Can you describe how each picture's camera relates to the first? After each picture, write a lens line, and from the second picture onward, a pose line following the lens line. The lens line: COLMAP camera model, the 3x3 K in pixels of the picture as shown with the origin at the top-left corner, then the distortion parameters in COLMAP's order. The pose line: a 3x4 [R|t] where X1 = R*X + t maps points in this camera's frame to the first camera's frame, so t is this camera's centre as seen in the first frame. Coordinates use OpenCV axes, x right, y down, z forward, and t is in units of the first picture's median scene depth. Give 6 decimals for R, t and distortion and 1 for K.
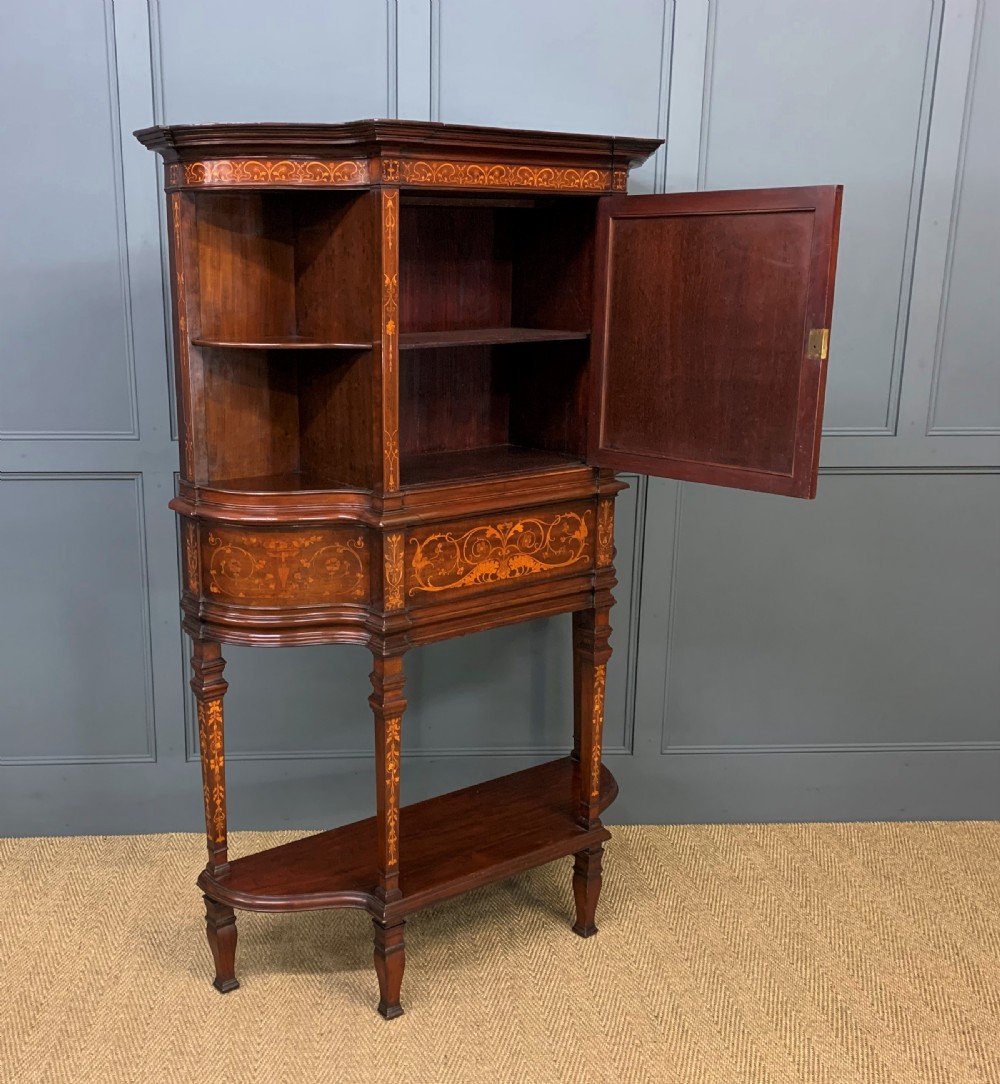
lens RADIAL K [[1192.4, 0, 404.3], [0, 1192.4, 547.9], [0, 0, 1]] dist [0.237955, -0.917842]
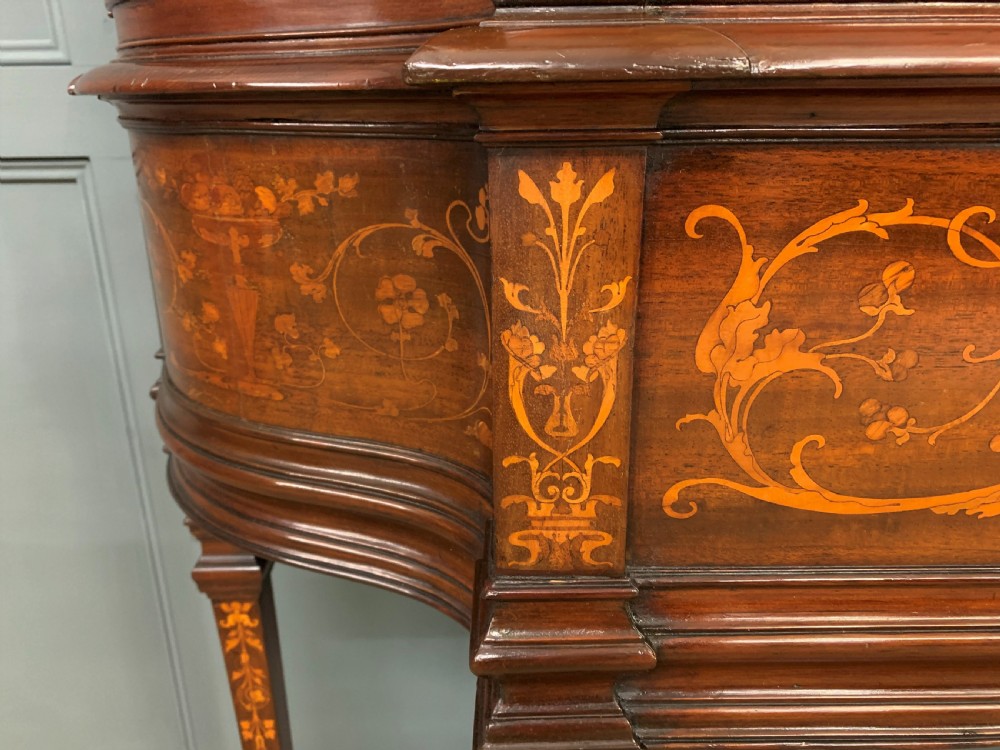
lens RADIAL K [[776.8, 0, 500.0], [0, 776.8, 375.0], [0, 0, 1]] dist [0.066368, -0.116148]
pose [[0.819230, 0.185046, -0.542790, 0.045795], [-0.127809, 0.981617, 0.141749, 0.003319], [0.559042, -0.046752, 0.827820, 0.858152]]
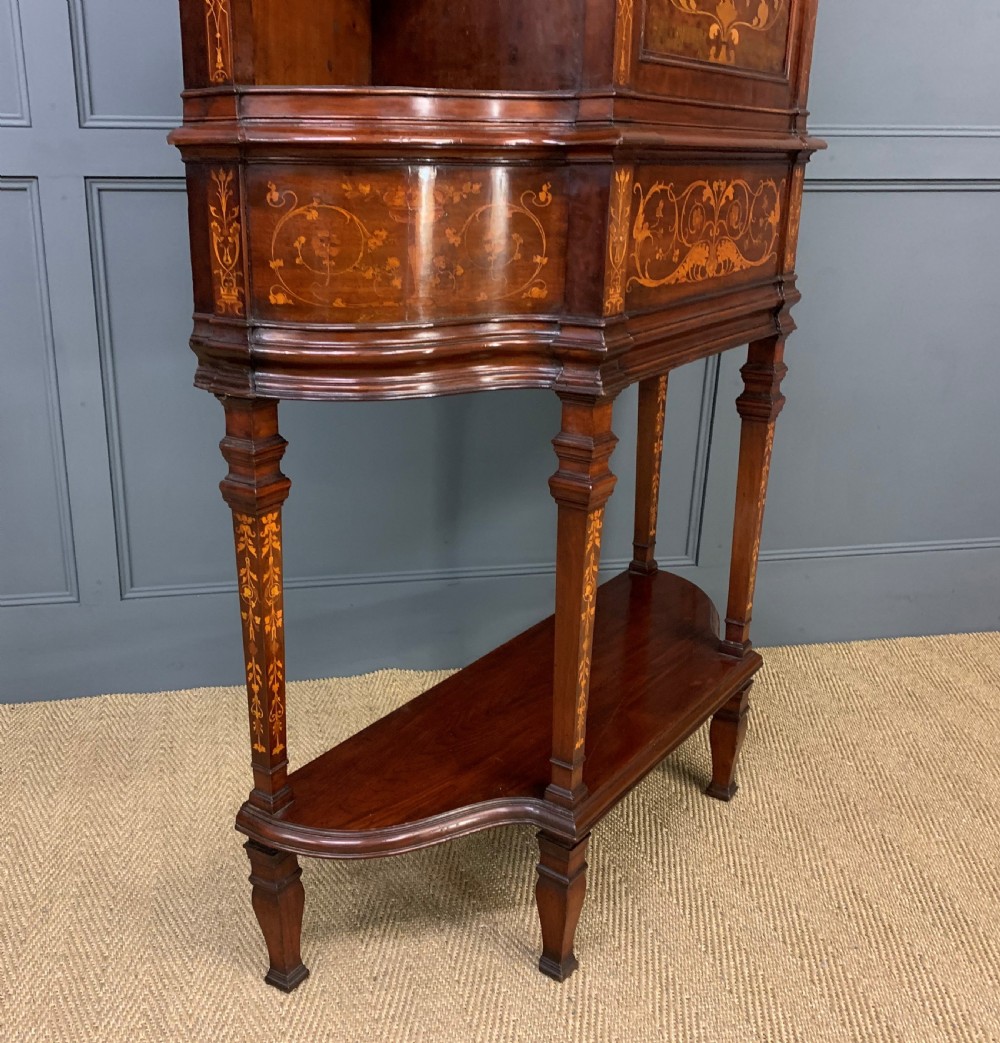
lens RADIAL K [[1083.0, 0, 407.9], [0, 1083.0, 528.2], [0, 0, 1]] dist [0.082075, -0.195001]
pose [[0.953107, -0.094919, 0.287361, -0.249439], [0.070089, 0.992957, 0.095520, 0.092908], [-0.294404, -0.070900, 0.953047, 0.511844]]
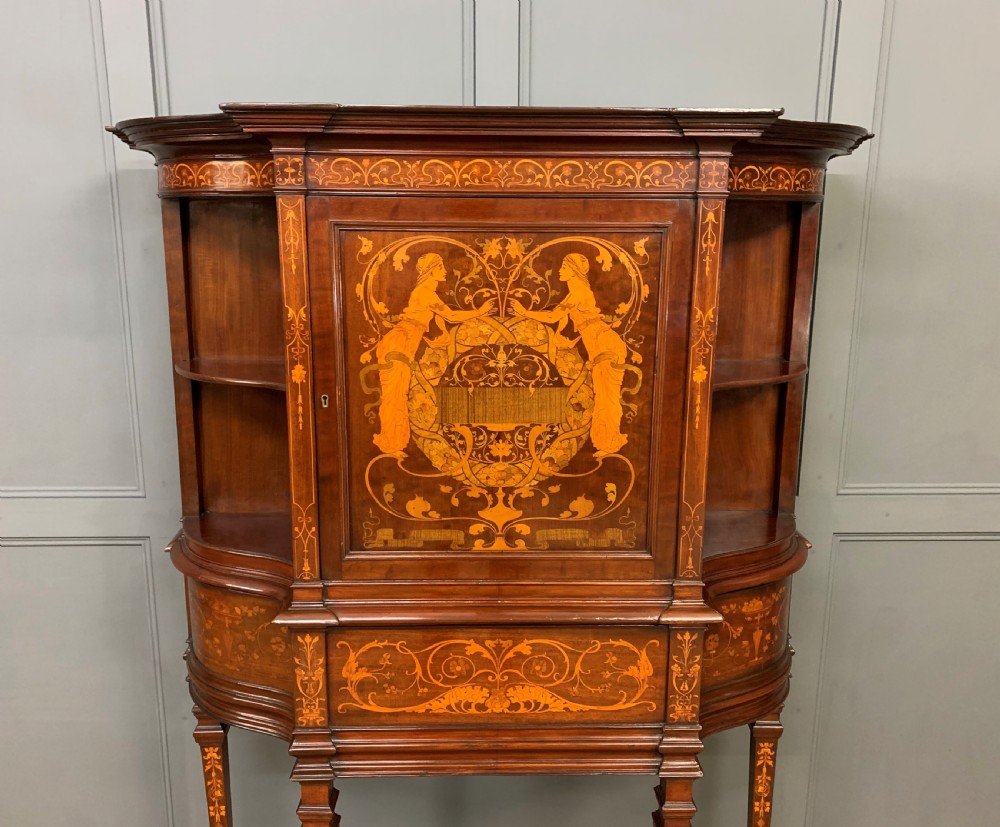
lens RADIAL K [[878.6, 0, 488.3], [0, 878.6, 412.7], [0, 0, 1]] dist [0.136836, -0.302458]
pose [[0.831942, 0.126182, -0.540325, 0.359615], [-0.138600, 0.990188, 0.017835, -0.169626], [0.537274, 0.060052, 0.841267, 0.544337]]
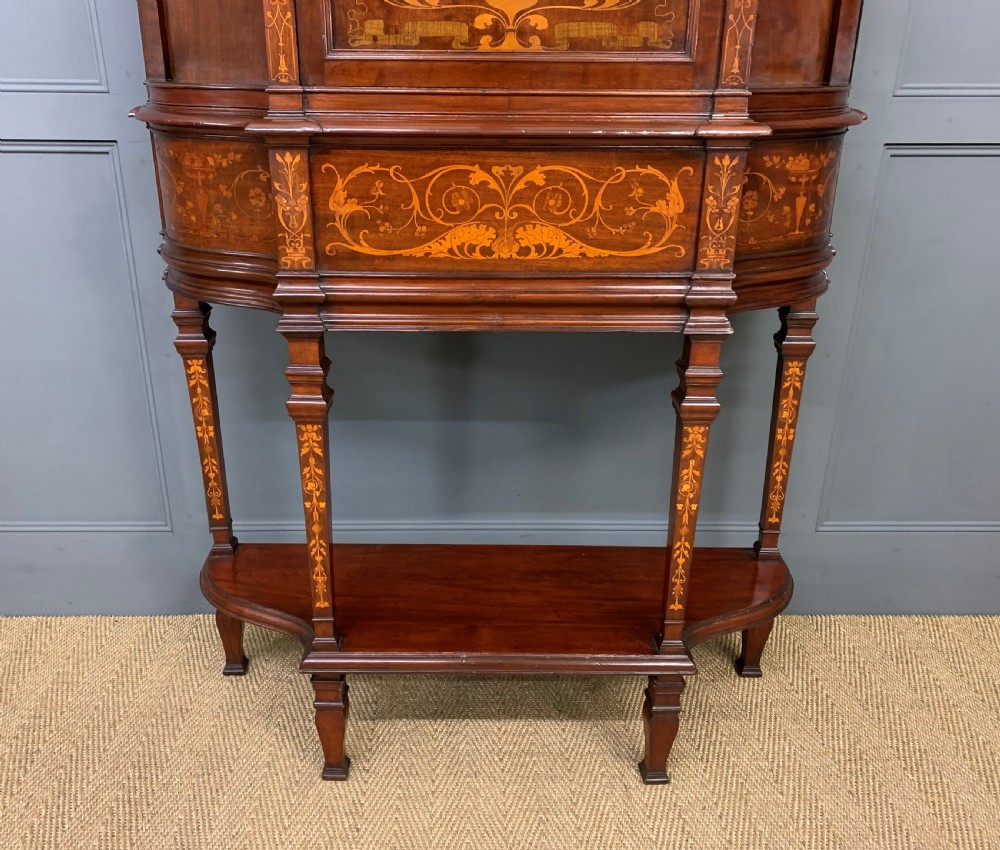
lens RADIAL K [[879.4, 0, 473.0], [0, 879.4, 423.2], [0, 0, 1]] dist [0.115672, -0.261777]
pose [[0.821760, 0.220807, -0.525314, 0.351472], [-0.142422, 0.972201, 0.185853, 0.027530], [0.551749, -0.077910, 0.830363, 0.601730]]
